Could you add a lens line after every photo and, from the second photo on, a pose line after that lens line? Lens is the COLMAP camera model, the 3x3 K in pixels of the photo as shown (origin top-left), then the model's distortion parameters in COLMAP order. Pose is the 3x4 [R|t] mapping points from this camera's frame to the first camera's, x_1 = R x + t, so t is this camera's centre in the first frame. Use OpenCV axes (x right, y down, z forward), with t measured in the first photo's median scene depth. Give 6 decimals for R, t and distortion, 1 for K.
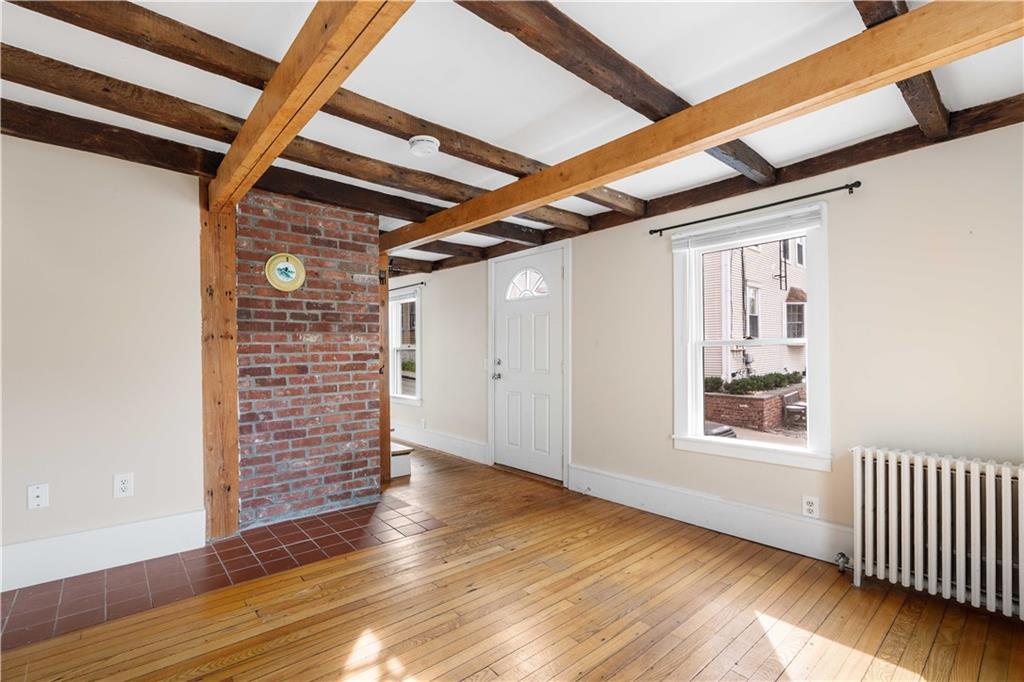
lens RADIAL K [[471.5, 0, 509.6], [0, 471.5, 354.2], [0, 0, 1]] dist [-0.001097, -0.000254]
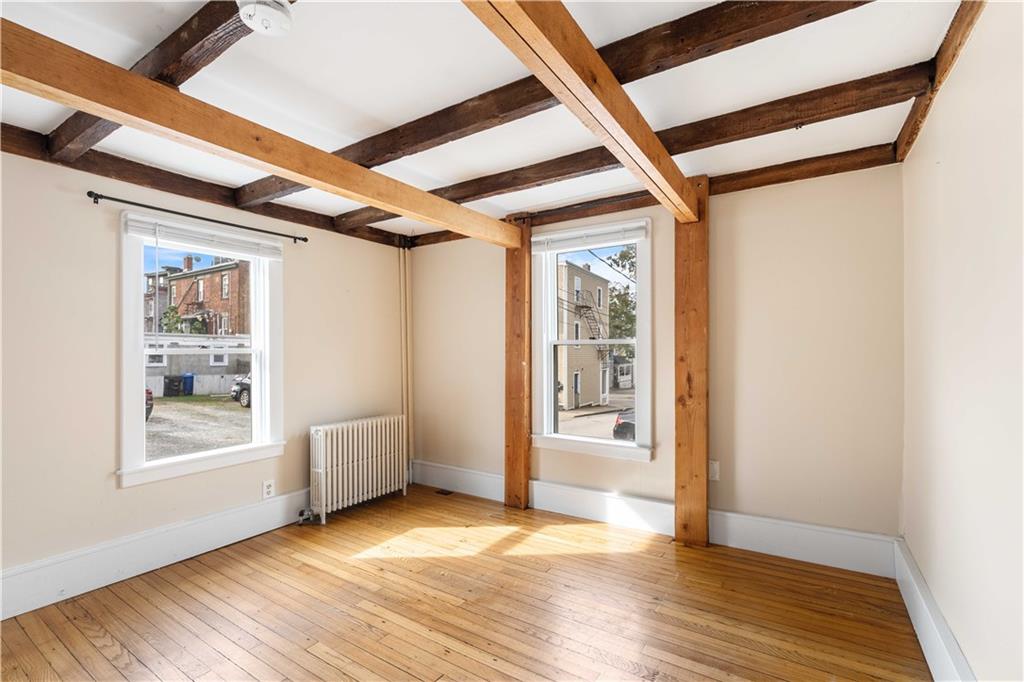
lens RADIAL K [[450.8, 0, 514.1], [0, 450.8, 355.4], [0, 0, 1]] dist [-0.000583, 0.000612]
pose [[-0.272131, 0.006410, 0.962239, -0.655820], [0.010428, 0.999939, -0.003712, -0.007909], [-0.962204, 0.009024, -0.272181, 0.717025]]
